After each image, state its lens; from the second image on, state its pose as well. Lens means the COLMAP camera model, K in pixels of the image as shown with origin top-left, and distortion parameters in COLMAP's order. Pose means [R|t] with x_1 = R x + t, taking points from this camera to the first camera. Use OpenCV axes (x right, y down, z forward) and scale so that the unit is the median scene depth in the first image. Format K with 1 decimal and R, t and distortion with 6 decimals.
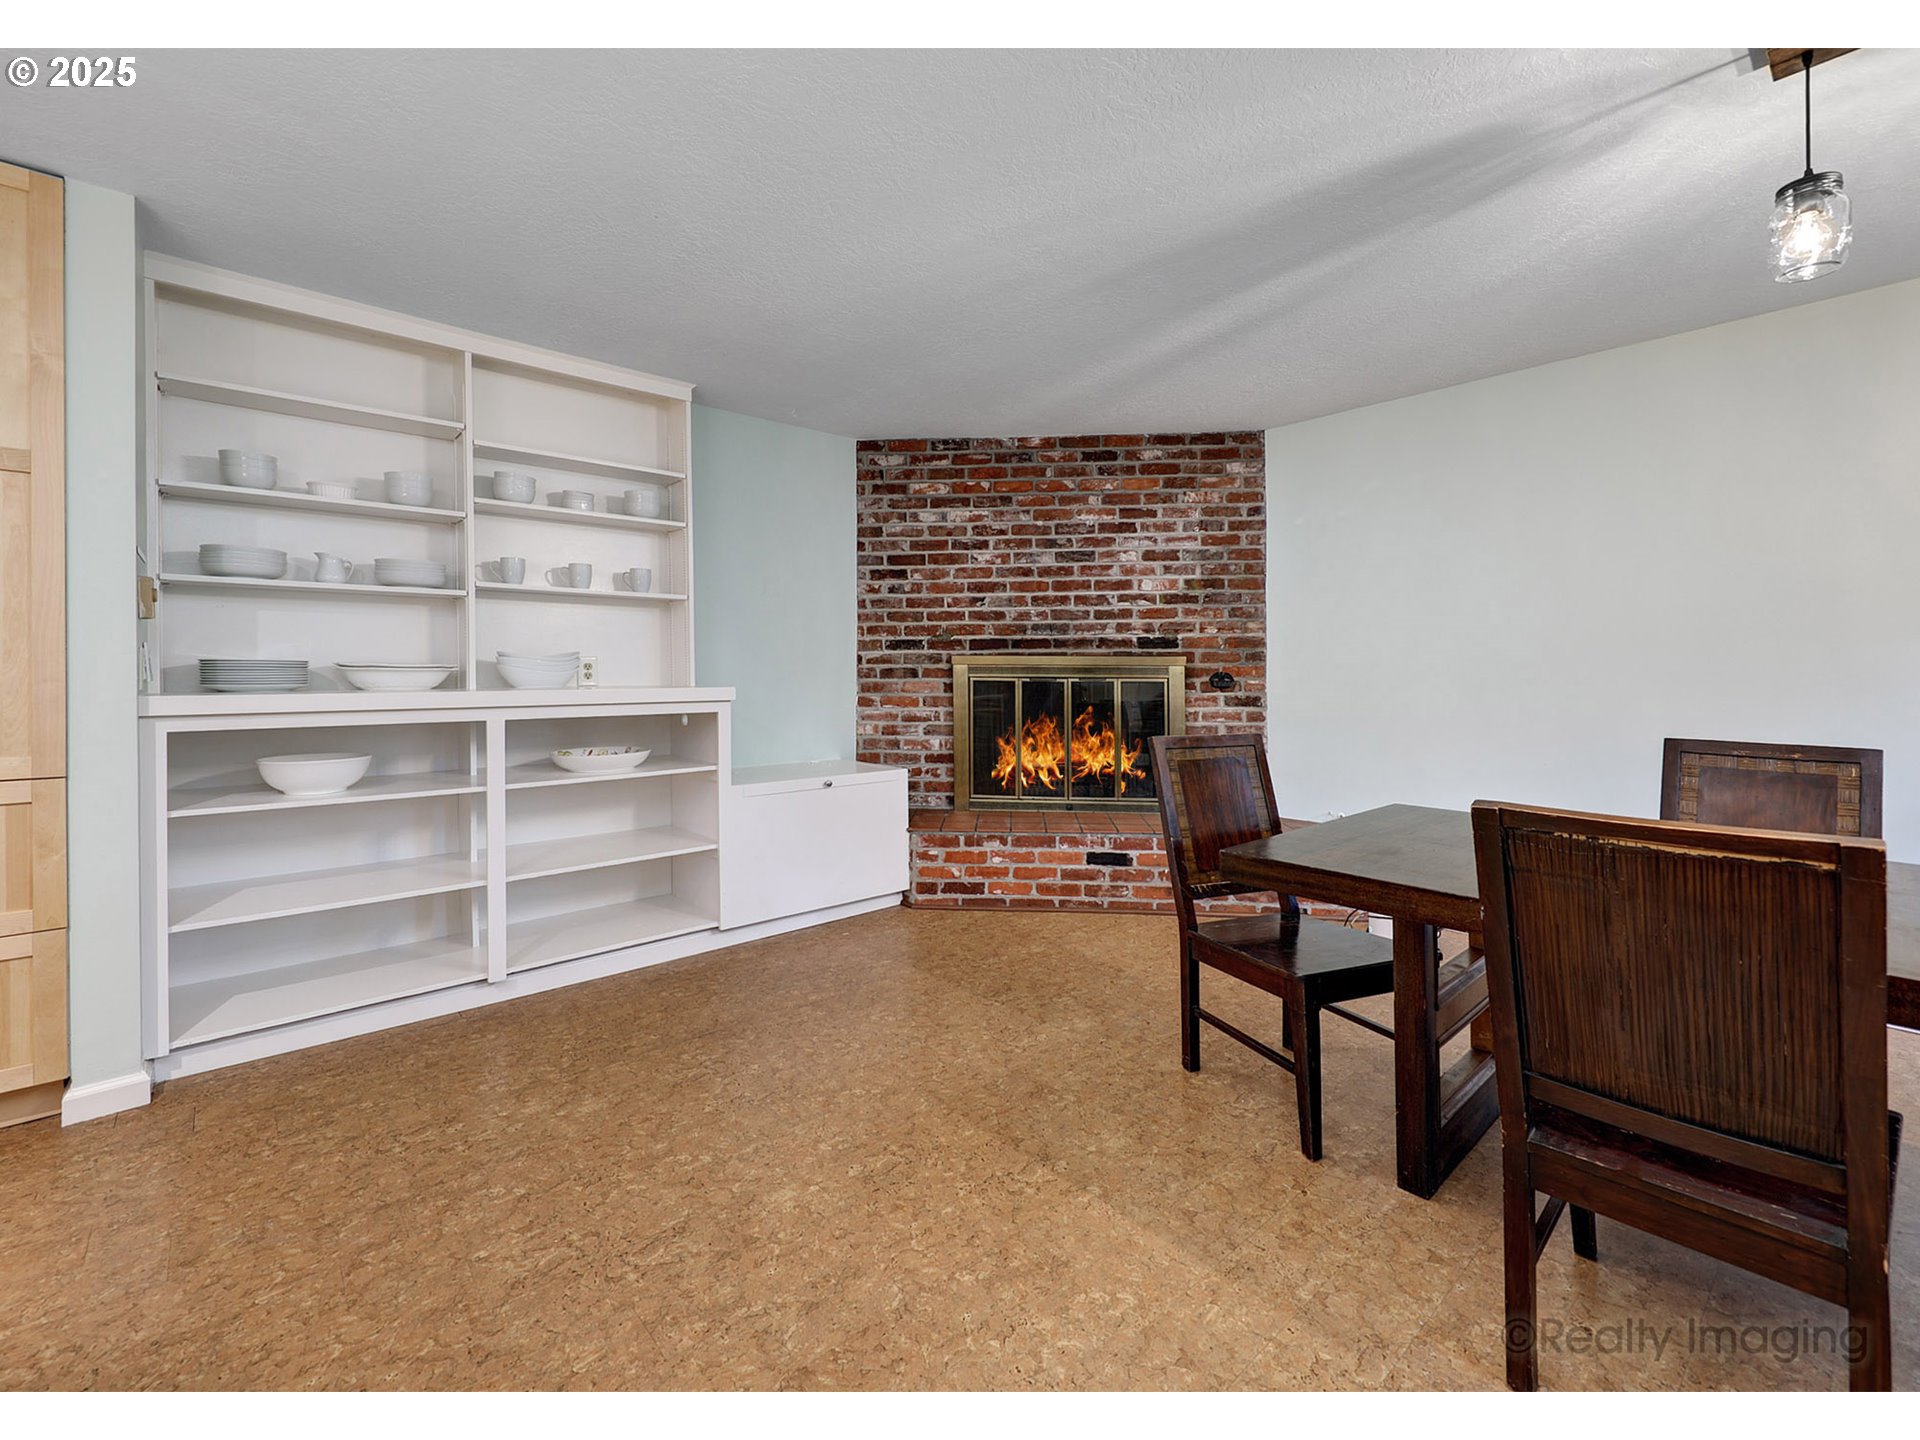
lens RADIAL K [[775.9, 0, 870.8], [0, 775.9, 669.1], [0, 0, 1]] dist [0.002451, -0.003127]
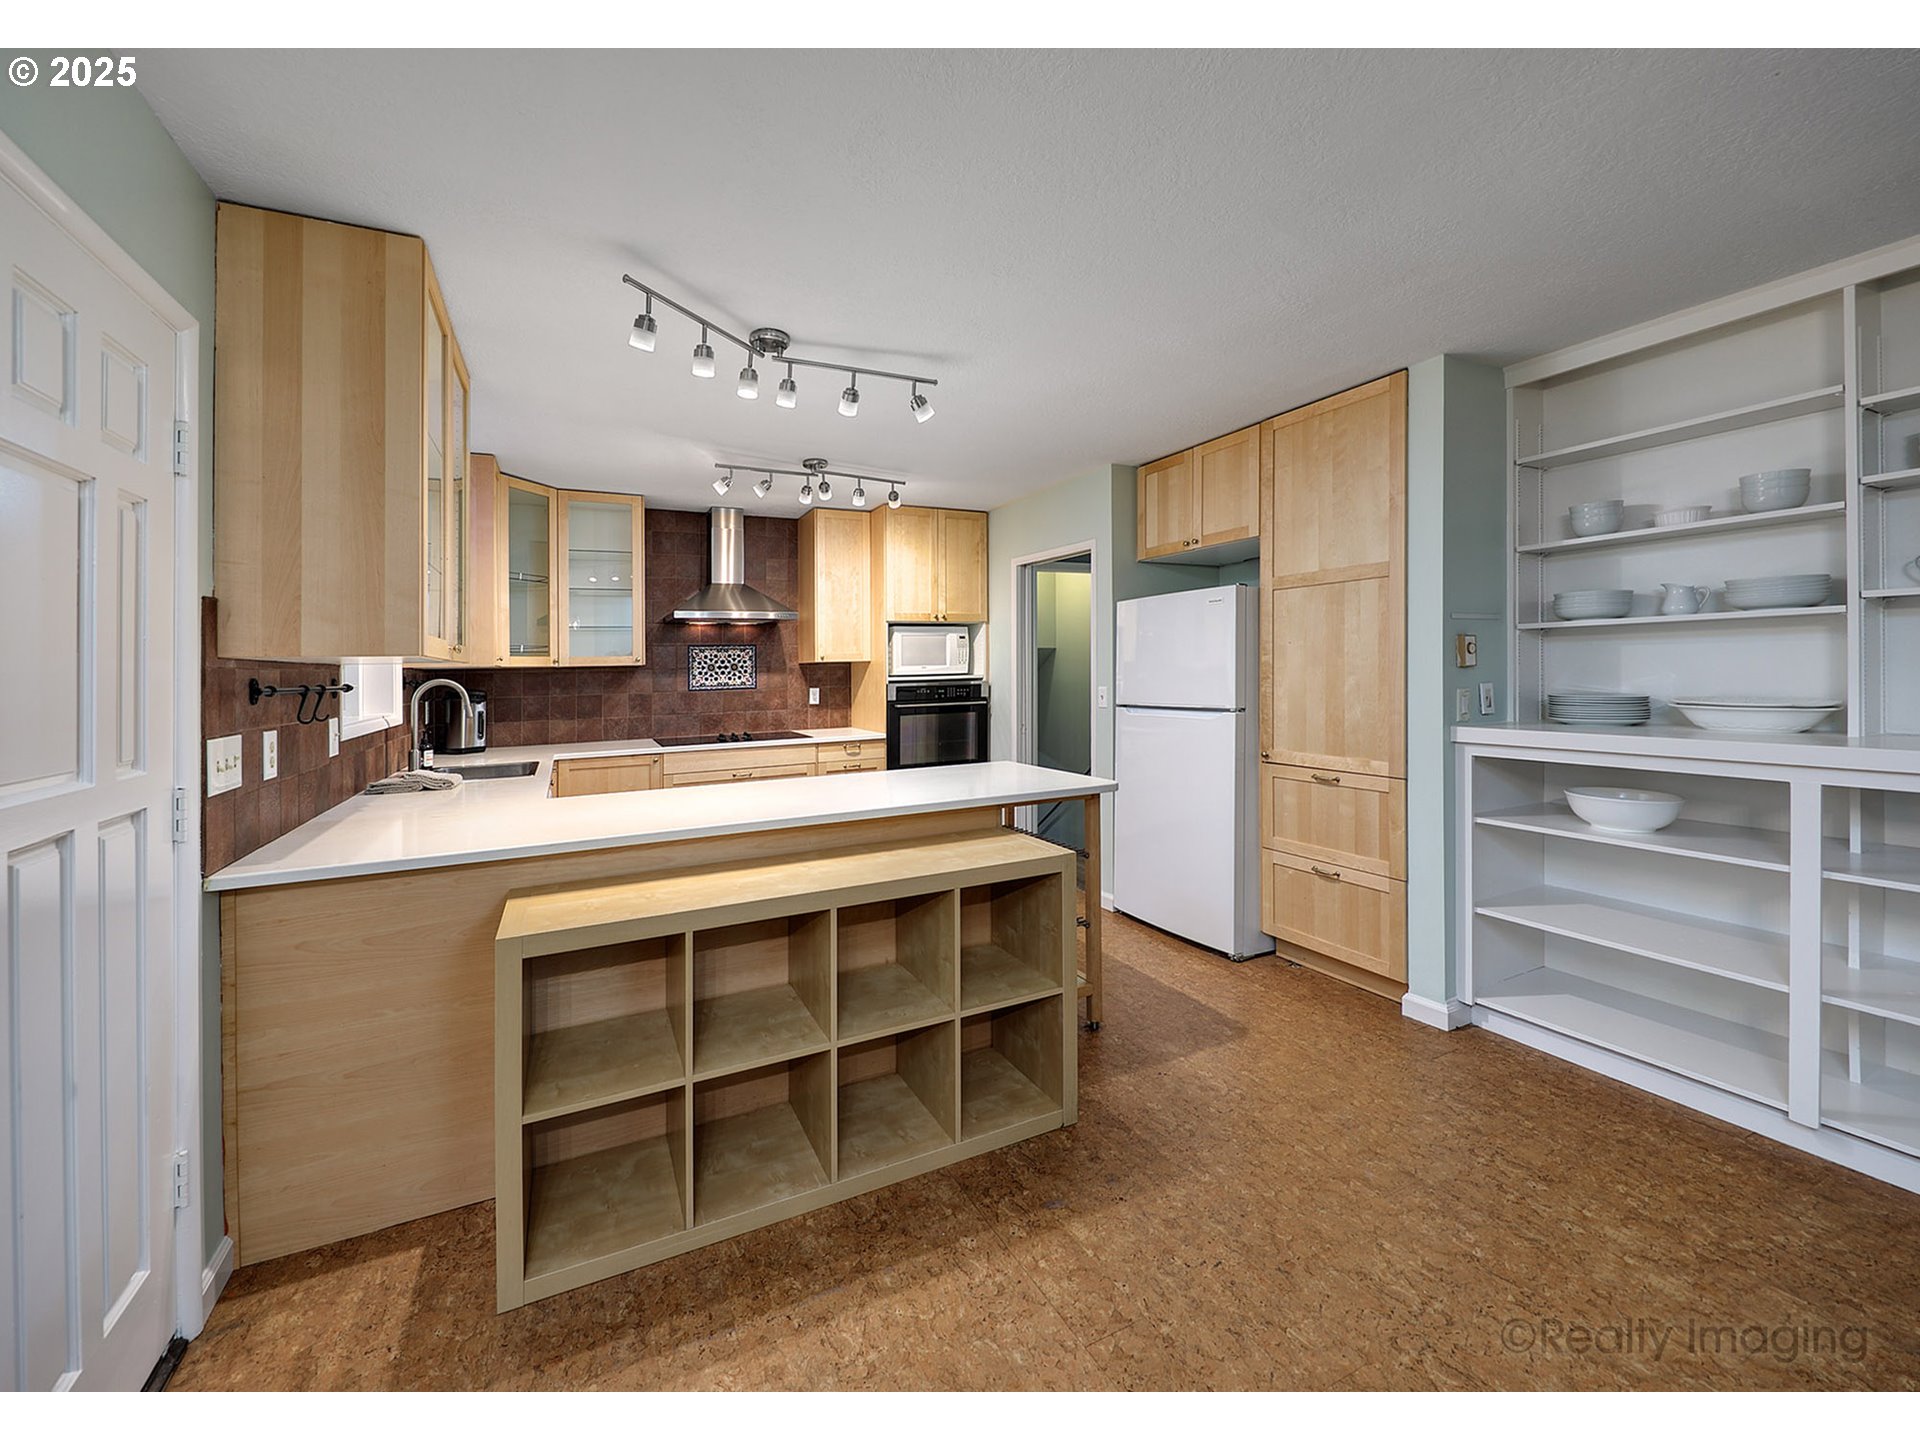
lens RADIAL K [[775.9, 0, 993.3], [0, 775.9, 666.6], [0, 0, 1]] dist [0.002451, -0.003127]
pose [[-0.161124, -0.004980, -0.986922, 0.157004], [0.018703, 0.999792, -0.008098, -0.022619], [0.986757, -0.019763, -0.160997, 0.134204]]
